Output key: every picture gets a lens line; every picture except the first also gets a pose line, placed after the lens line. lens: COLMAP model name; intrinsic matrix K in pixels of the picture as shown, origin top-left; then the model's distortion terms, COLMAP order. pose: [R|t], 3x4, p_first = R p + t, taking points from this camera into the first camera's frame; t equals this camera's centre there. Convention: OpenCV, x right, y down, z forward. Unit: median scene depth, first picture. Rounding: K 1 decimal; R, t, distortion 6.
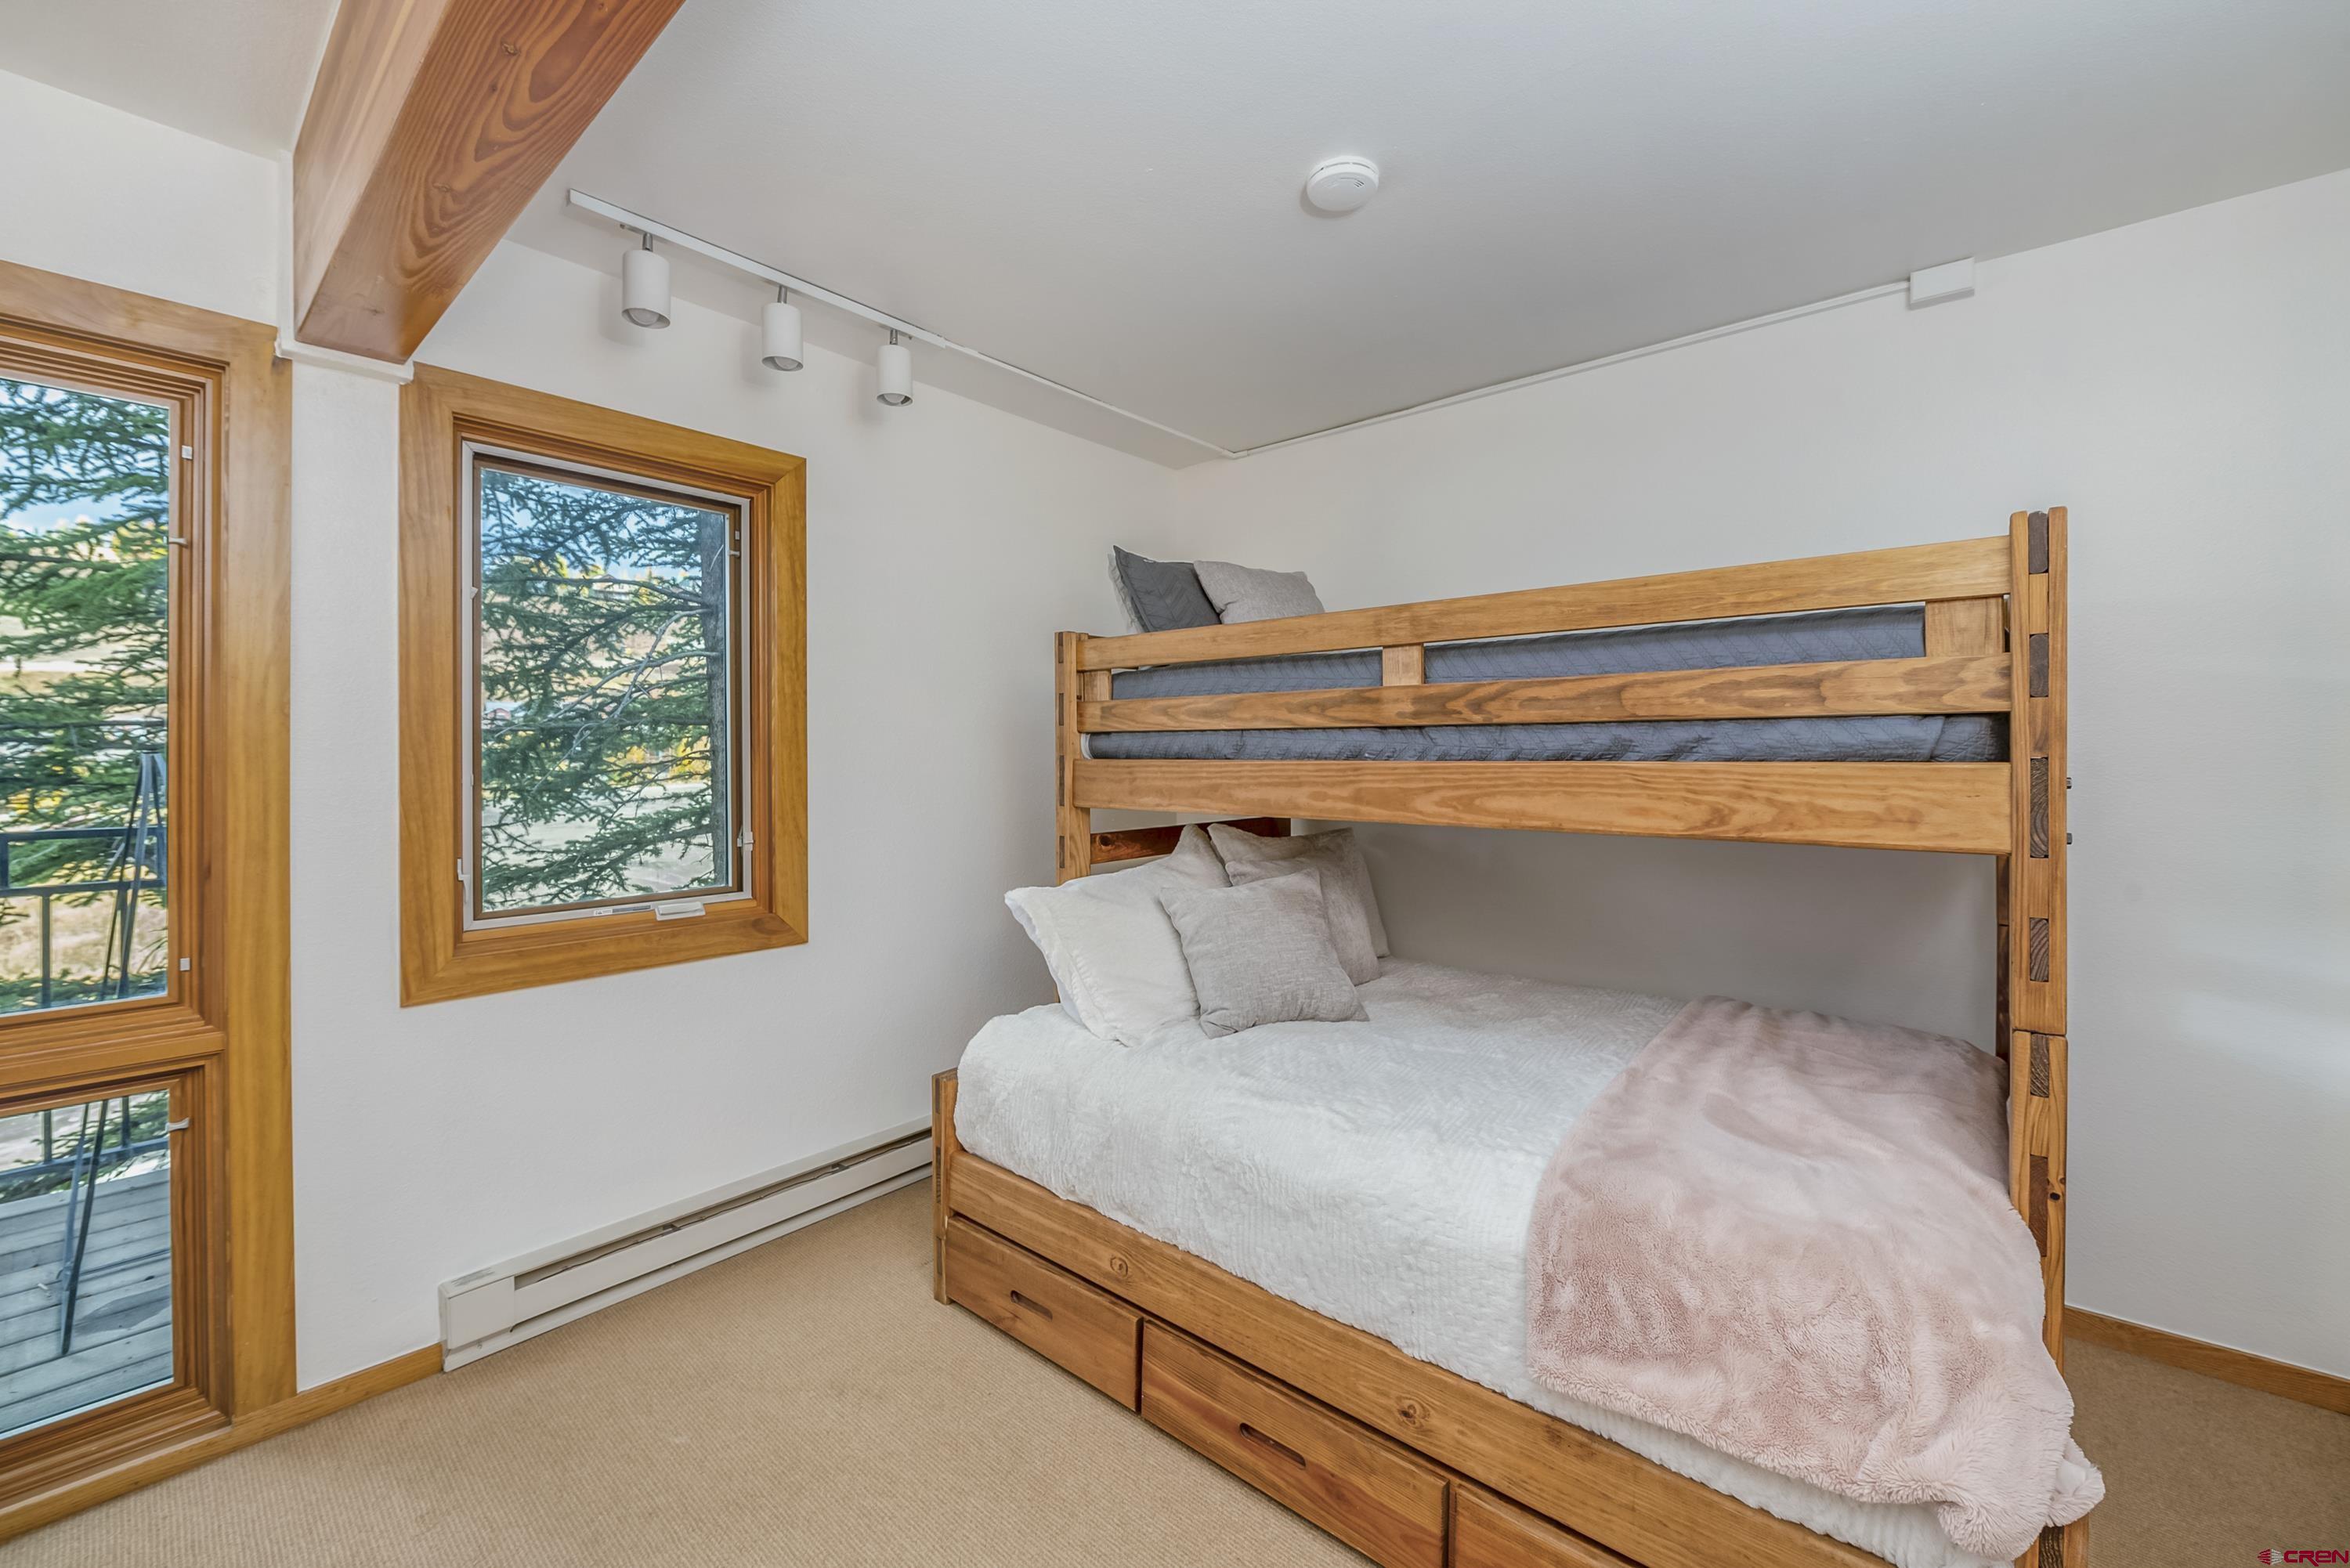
lens RADIAL K [[936.1, 0, 1179.1], [0, 936.1, 765.6], [0, 0, 1]] dist [0.000328, -0.000476]
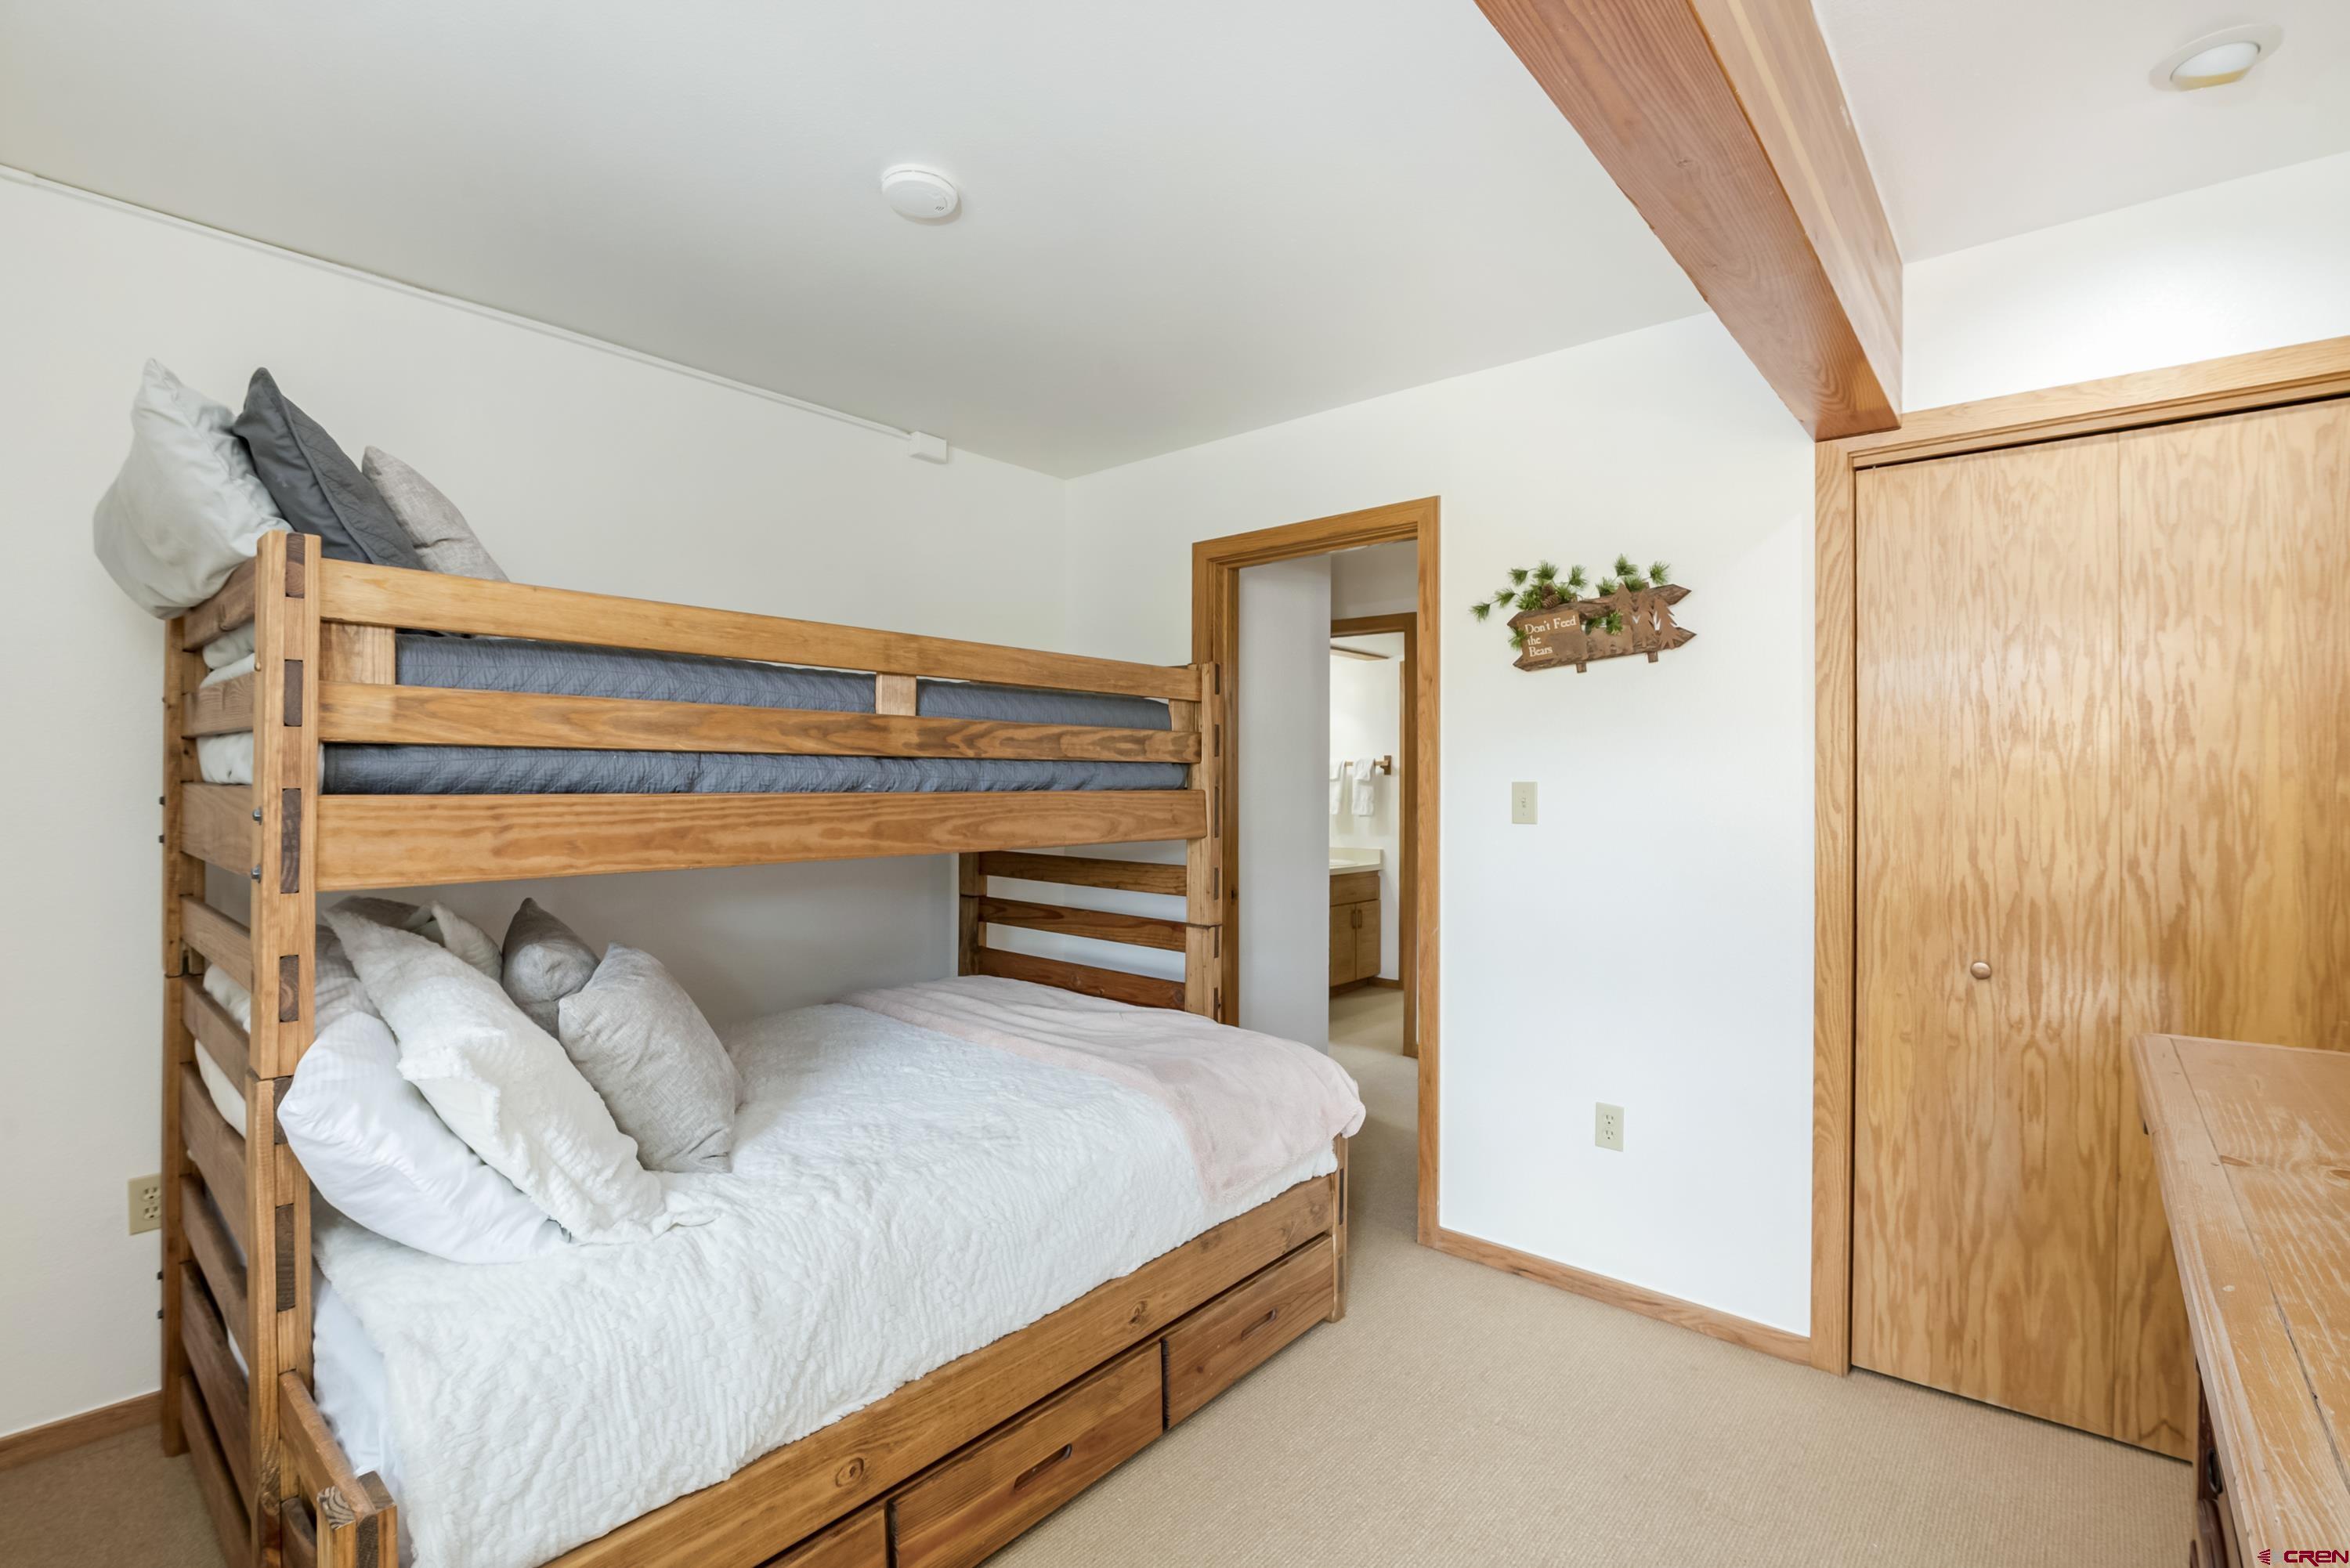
lens RADIAL K [[1042.7, 0, 1175.0], [0, 1042.7, 784.0], [0, 0, 1]] dist [-0.004300, -0.000463]
pose [[0.012403, -0.004508, 0.999913, -0.887112], [0.005813, 0.999973, 0.004437, -0.017327], [-0.999906, 0.005758, 0.012429, 0.725555]]
